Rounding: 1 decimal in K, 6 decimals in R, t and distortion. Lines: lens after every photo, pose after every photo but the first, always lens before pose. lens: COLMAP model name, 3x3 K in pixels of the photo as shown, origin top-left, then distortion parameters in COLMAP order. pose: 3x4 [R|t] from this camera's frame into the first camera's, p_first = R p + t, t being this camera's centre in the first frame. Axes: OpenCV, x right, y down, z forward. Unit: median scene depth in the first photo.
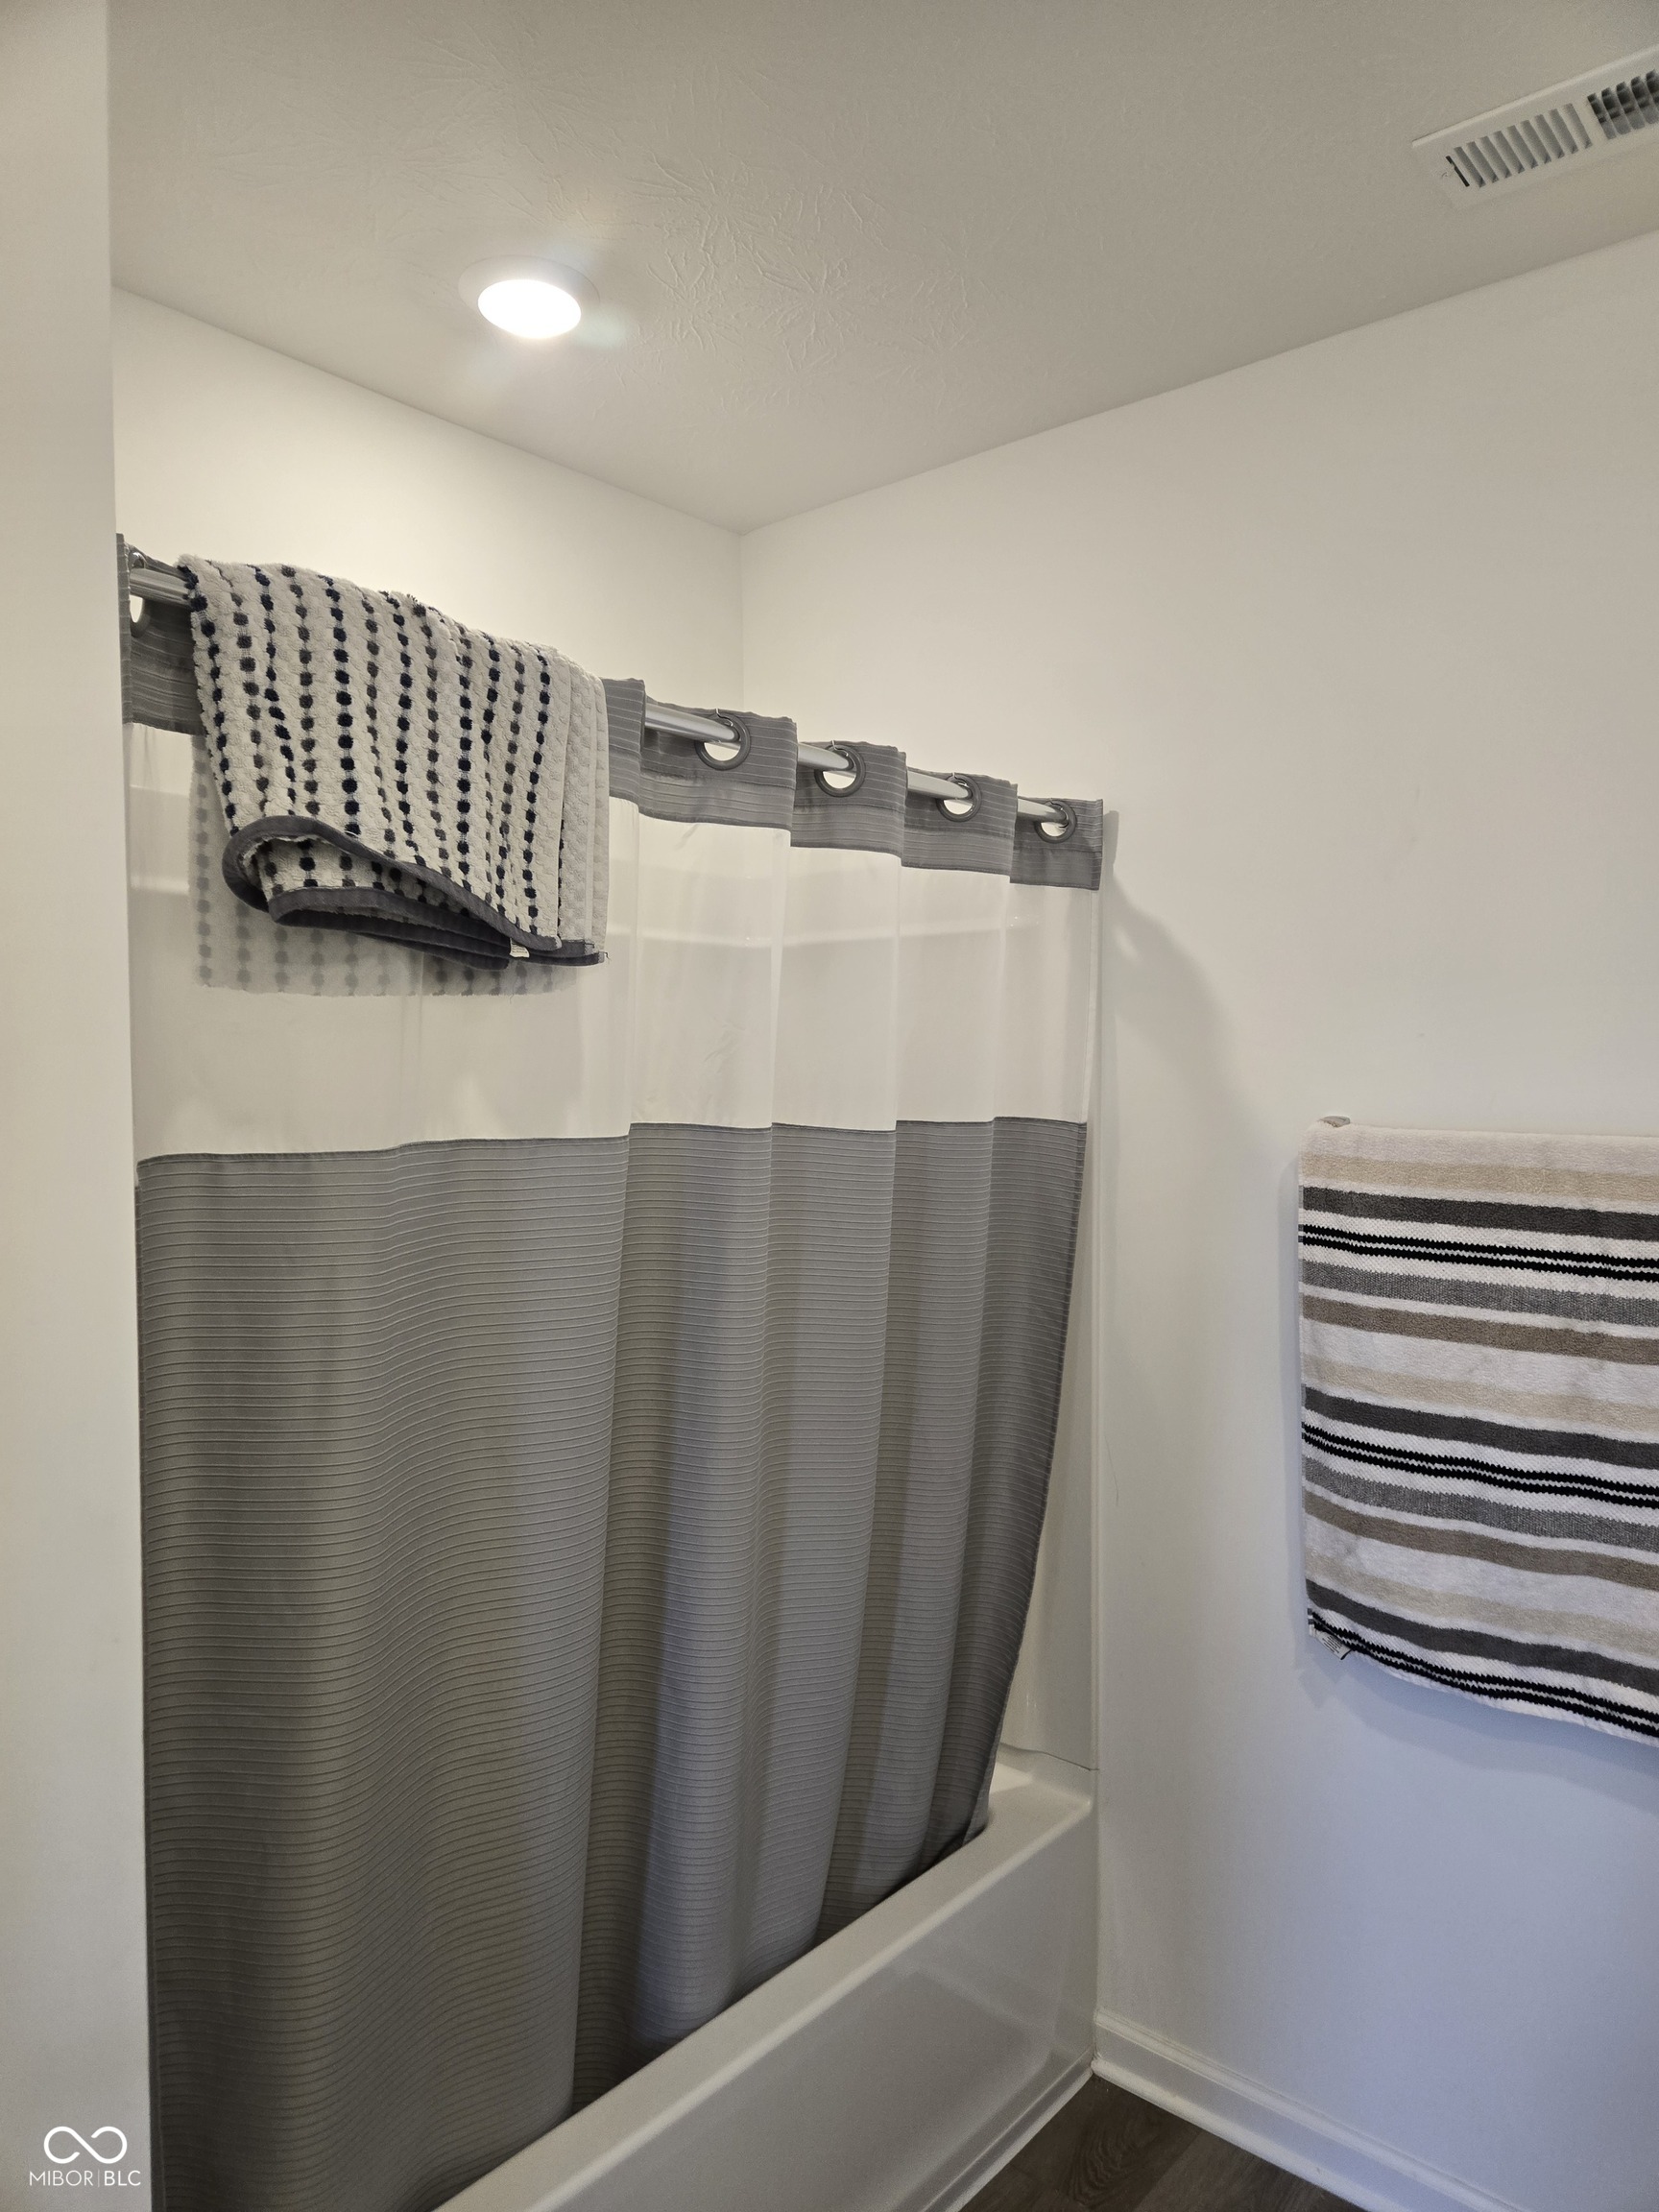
lens RADIAL K [[1484.8, 0, 826.8], [0, 1484.8, 1128.8], [0, 0, 1]] dist [0.068415, -0.056238]
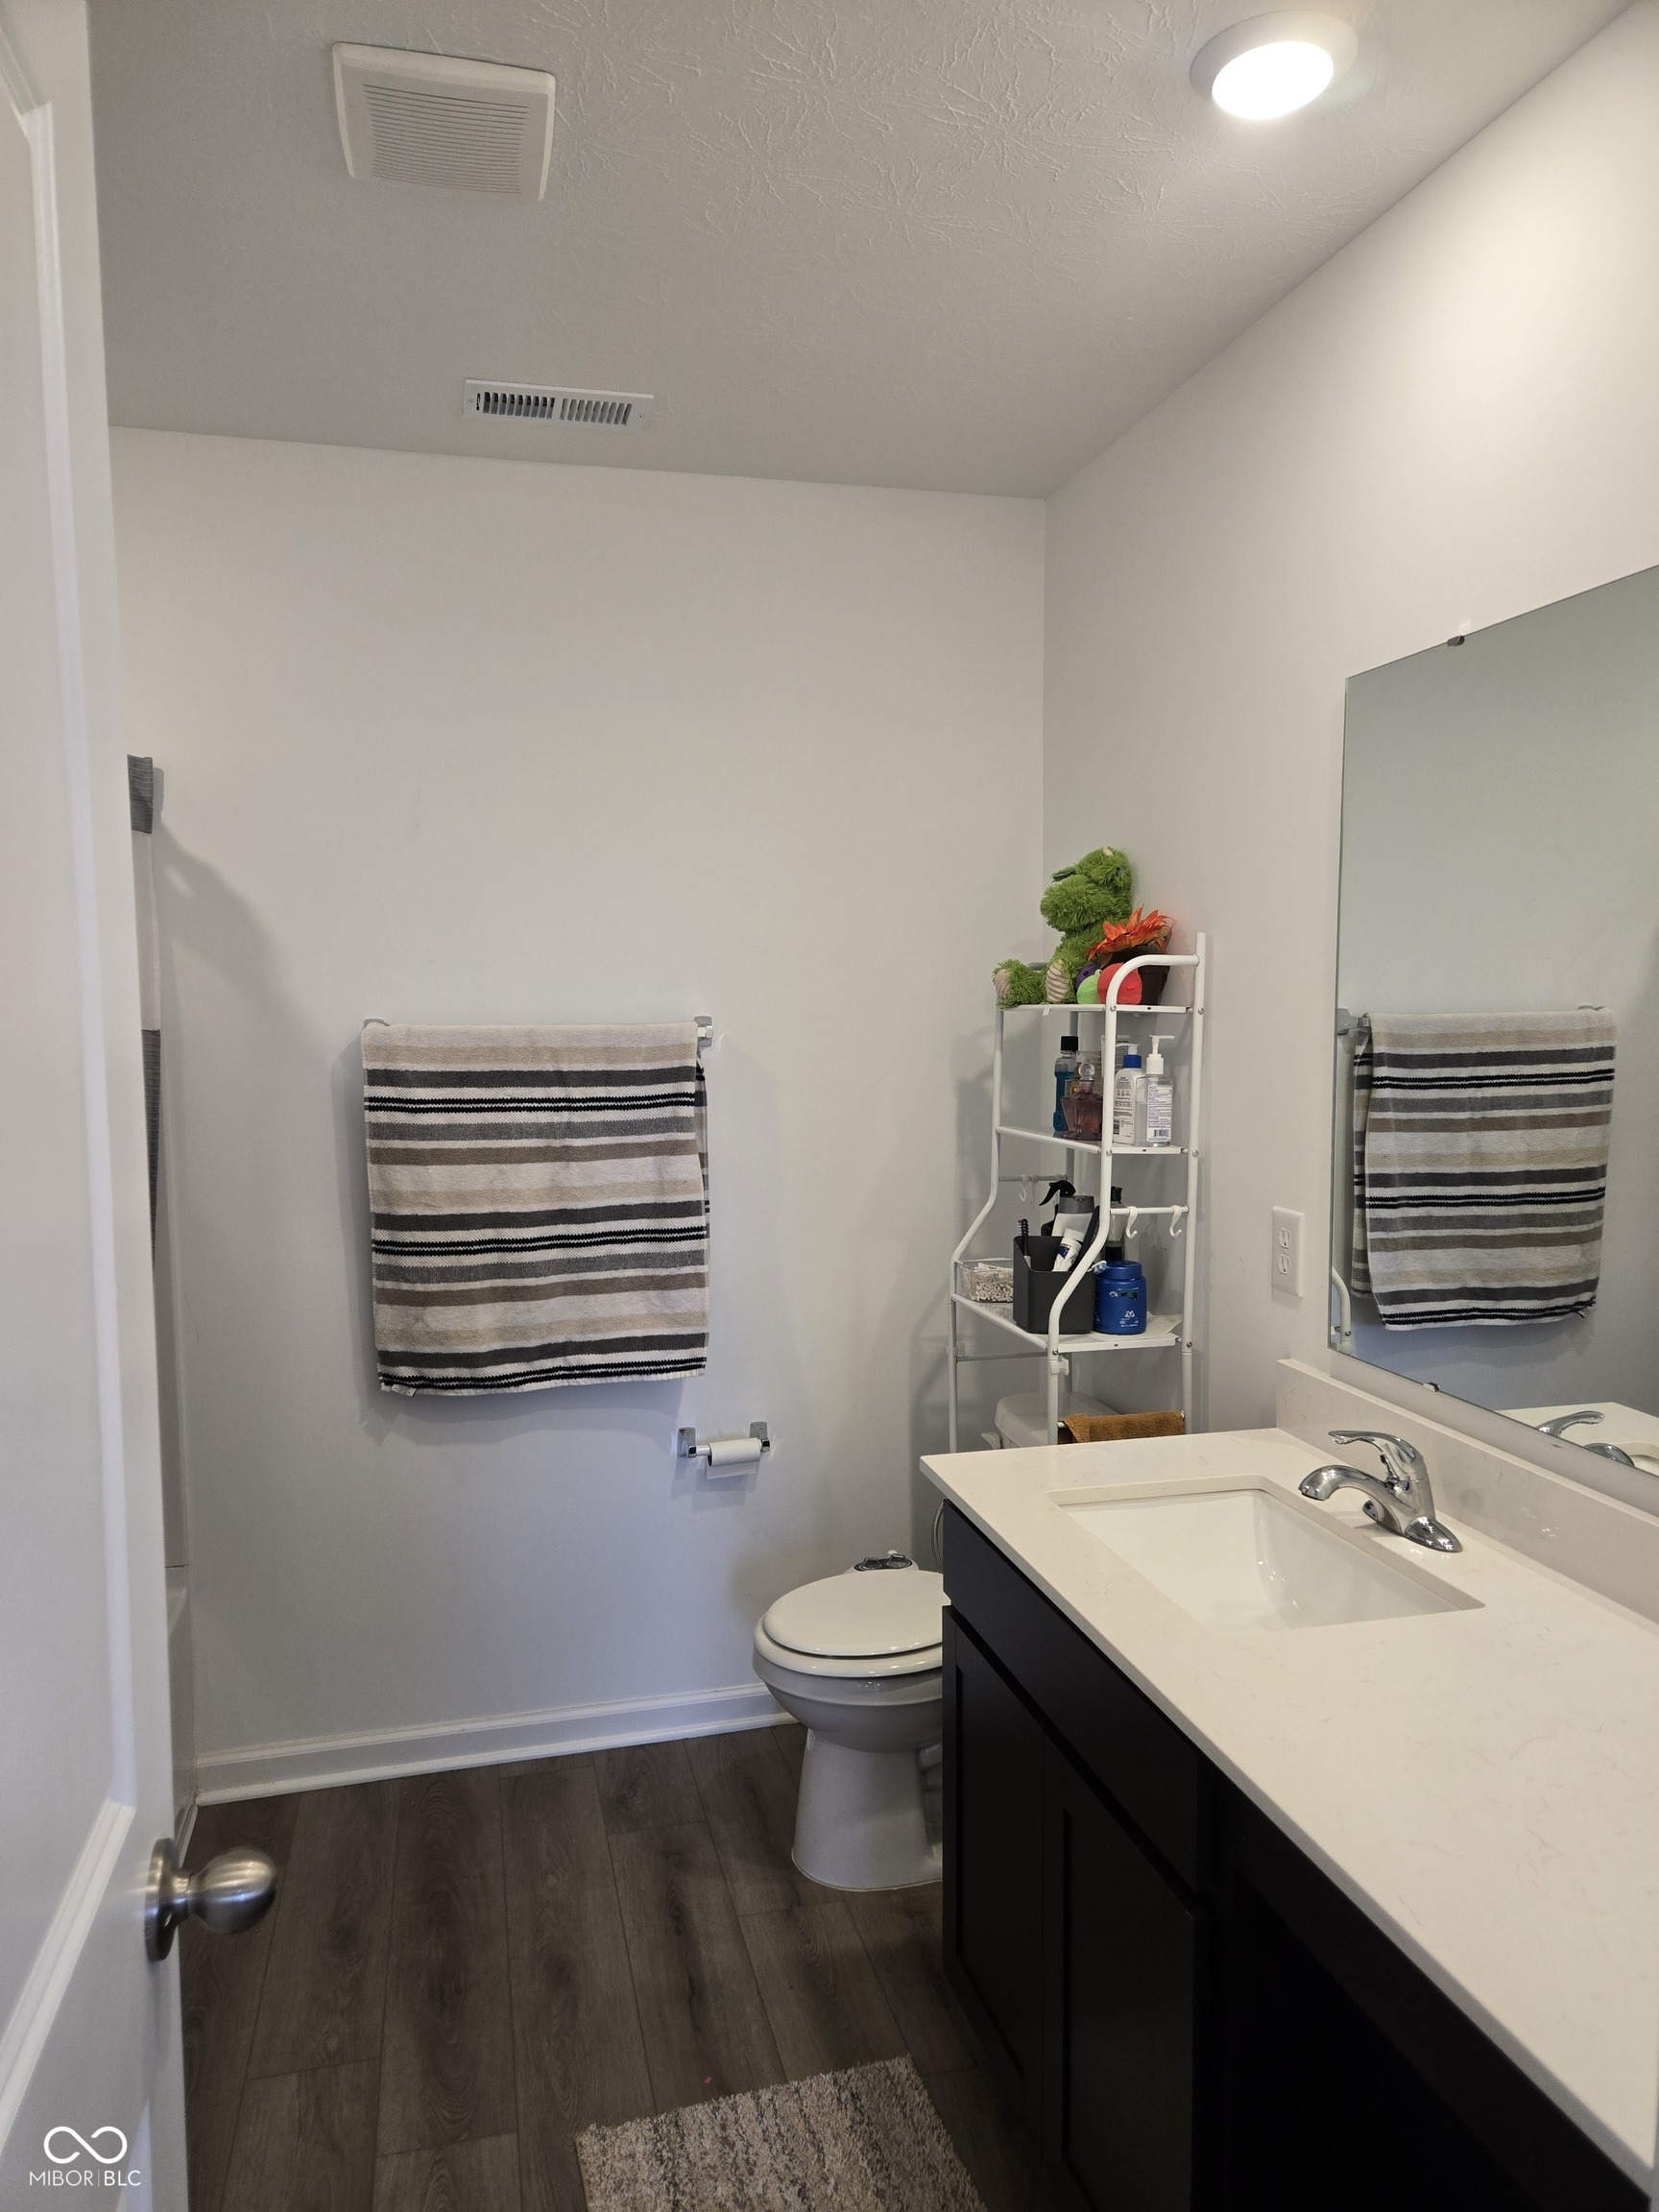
lens RADIAL K [[1484.8, 0, 827.7], [0, 1484.8, 1099.3], [0, 0, 1]] dist [0.068415, -0.056238]
pose [[0.567723, -0.063358, 0.820778, -0.615353], [0.040211, 0.997978, 0.049223, 0.016443], [-0.822237, 0.005059, 0.569123, -0.144649]]
